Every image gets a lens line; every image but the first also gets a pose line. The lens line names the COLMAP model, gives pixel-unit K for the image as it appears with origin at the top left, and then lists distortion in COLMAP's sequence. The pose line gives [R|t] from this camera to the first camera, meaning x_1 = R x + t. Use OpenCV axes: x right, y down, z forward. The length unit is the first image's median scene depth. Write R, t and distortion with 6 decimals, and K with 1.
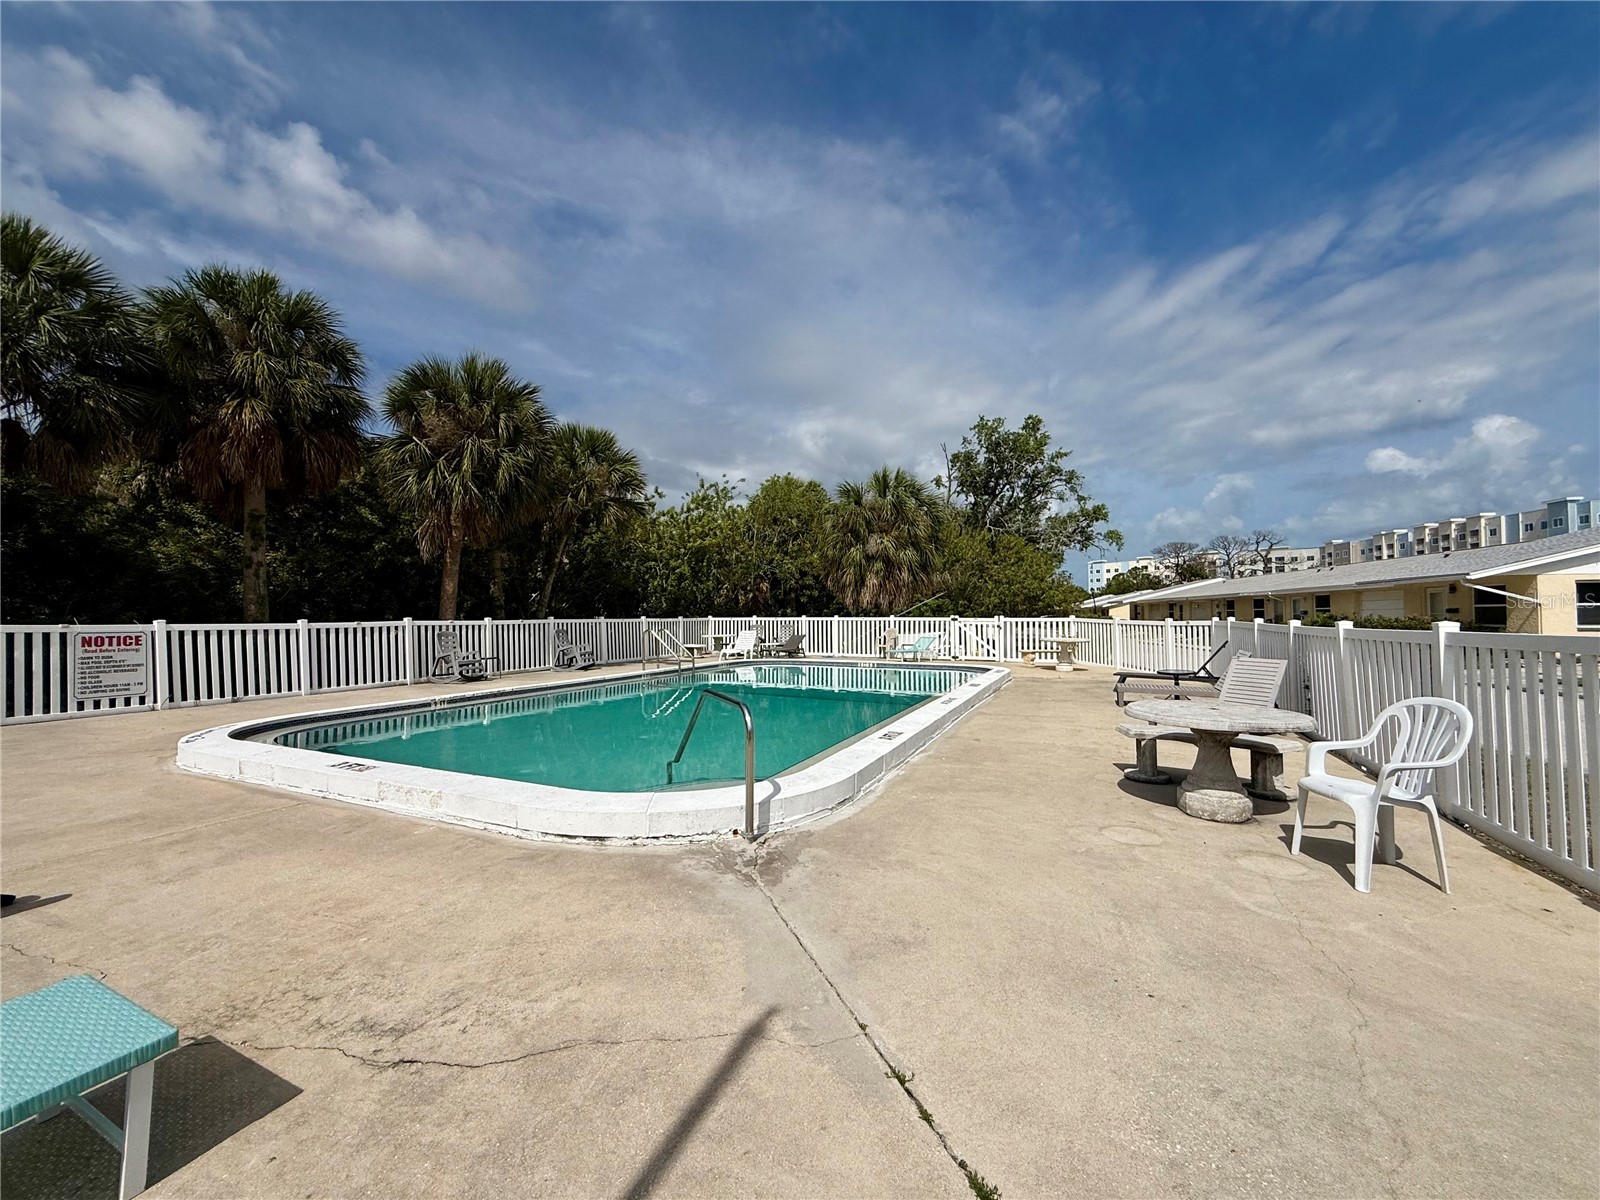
lens RADIAL K [[640.7, 0, 795.7], [0, 640.7, 595.7], [0, 0, 1]] dist [0.000568, 0.000314]
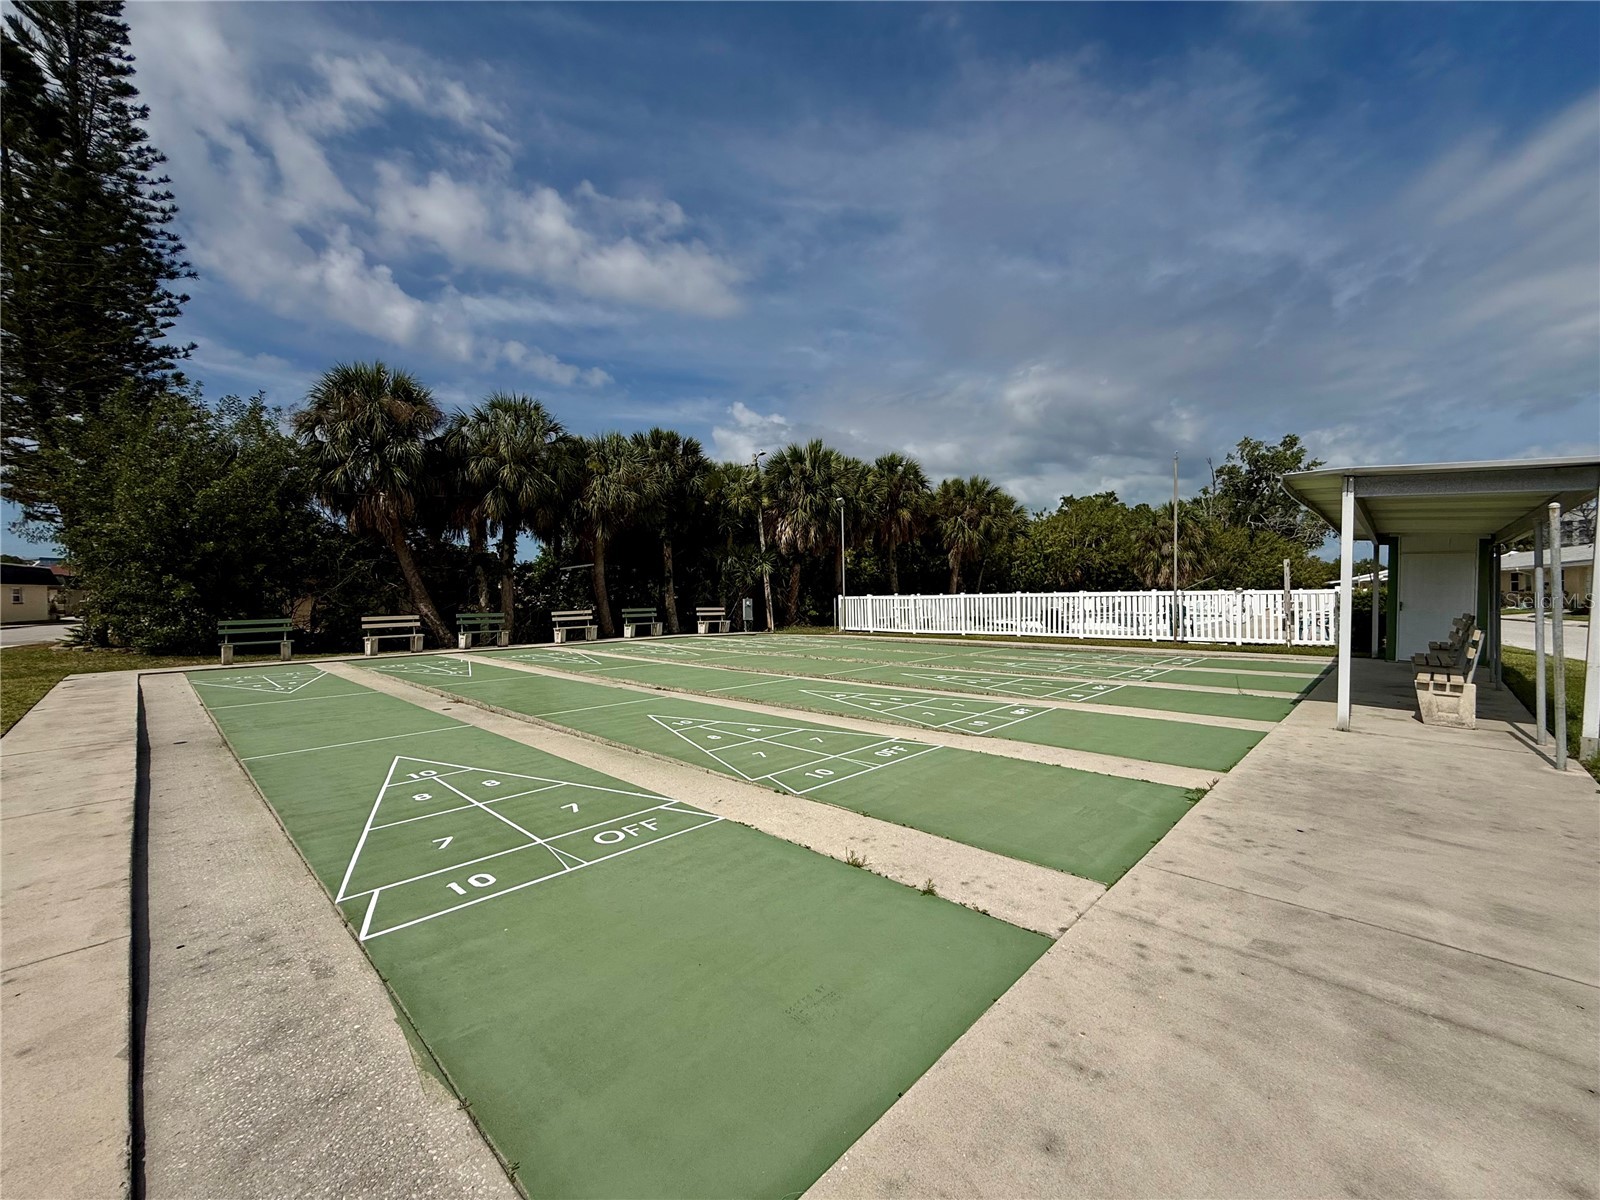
lens RADIAL K [[640.4, 0, 796.7], [0, 640.4, 620.1], [0, 0, 1]] dist [0.001097, 0.000148]
pose [[0.945581, -0.002569, -0.325377, -0.208649], [0.024328, 0.997728, 0.062823, -0.016922], [0.324476, -0.067320, 0.943495, -0.776478]]
